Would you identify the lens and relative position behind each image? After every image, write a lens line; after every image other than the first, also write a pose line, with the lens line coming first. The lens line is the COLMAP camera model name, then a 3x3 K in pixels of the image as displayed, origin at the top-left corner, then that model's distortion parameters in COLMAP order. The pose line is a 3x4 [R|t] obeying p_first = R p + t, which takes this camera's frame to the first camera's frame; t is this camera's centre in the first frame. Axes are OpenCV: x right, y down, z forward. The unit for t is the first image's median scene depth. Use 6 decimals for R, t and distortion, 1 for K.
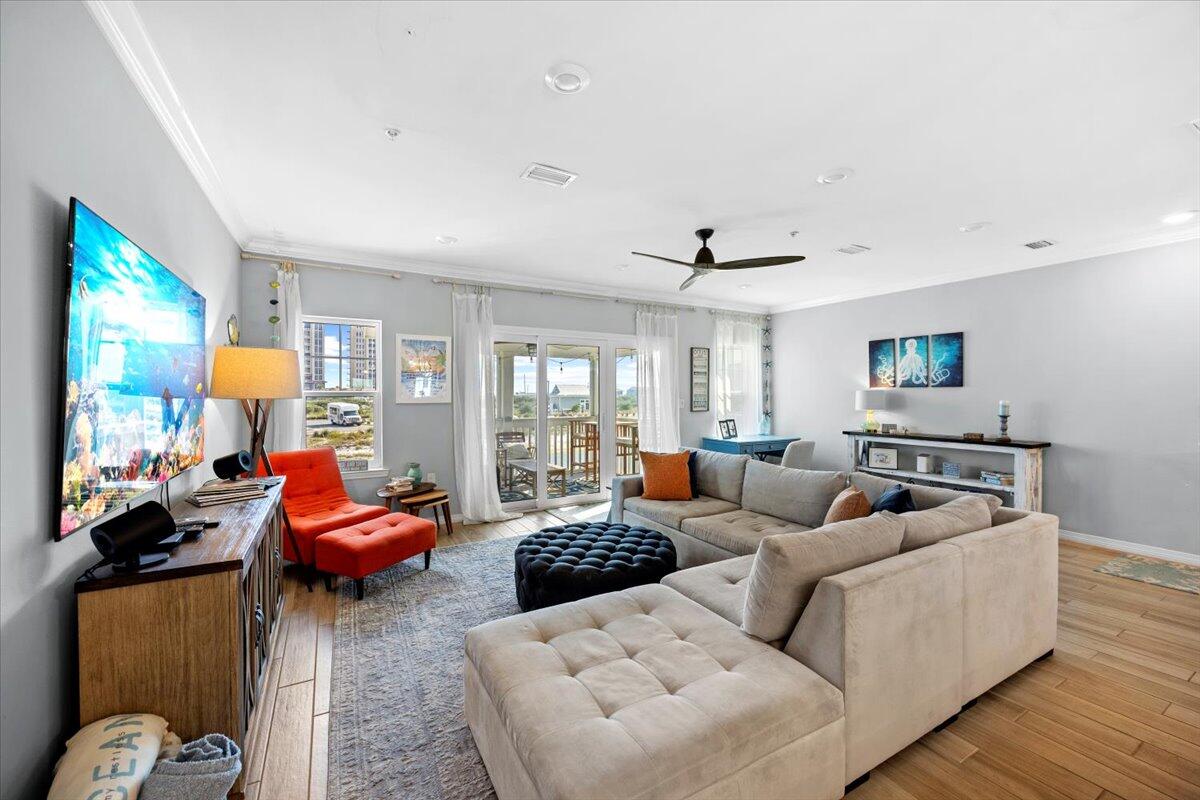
lens RADIAL K [[460.6, 0, 595.5], [0, 460.6, 397.7], [0, 0, 1]] dist [-0.003317, 0.000142]
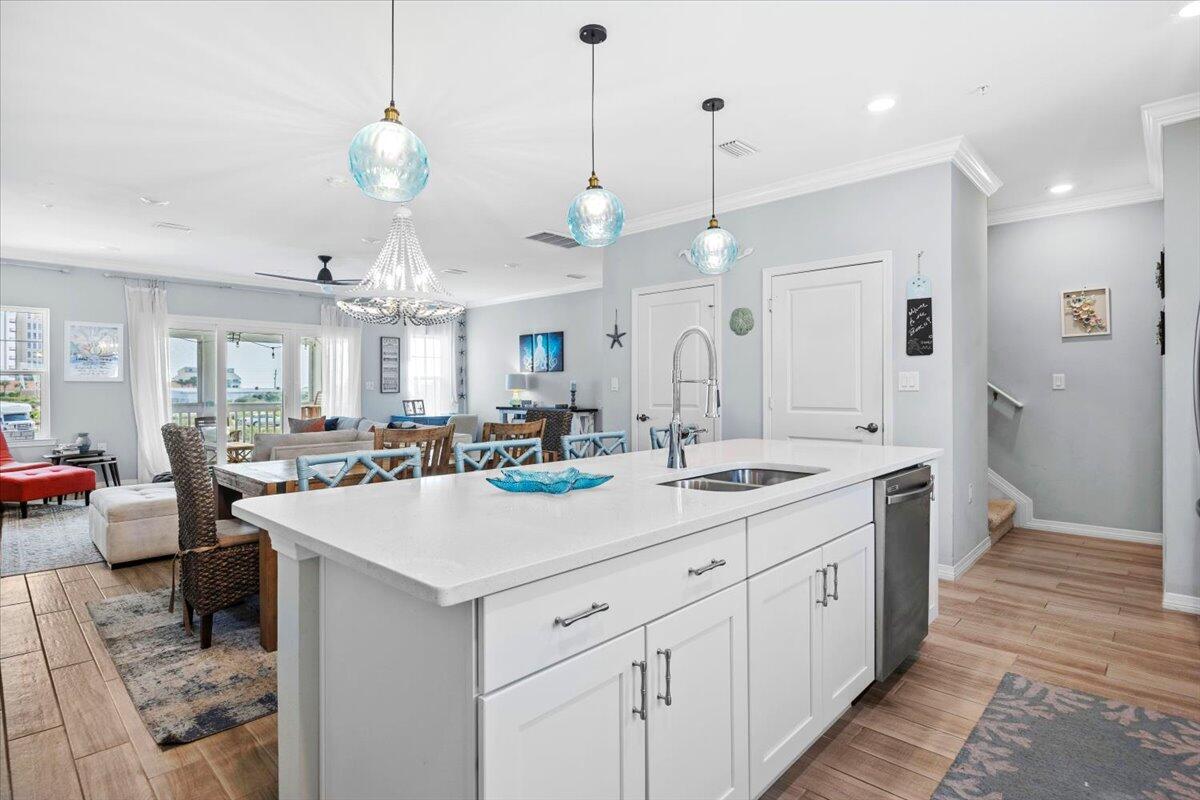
lens RADIAL K [[599.5, 0, 598.1], [0, 599.5, 391.1], [0, 0, 1]] dist [-0.005044, -0.000950]
pose [[0.960002, -0.001387, 0.279991, 0.396561], [0.002890, 0.999984, -0.004955, 0.044529], [-0.279980, 0.005566, 0.959990, -0.742365]]
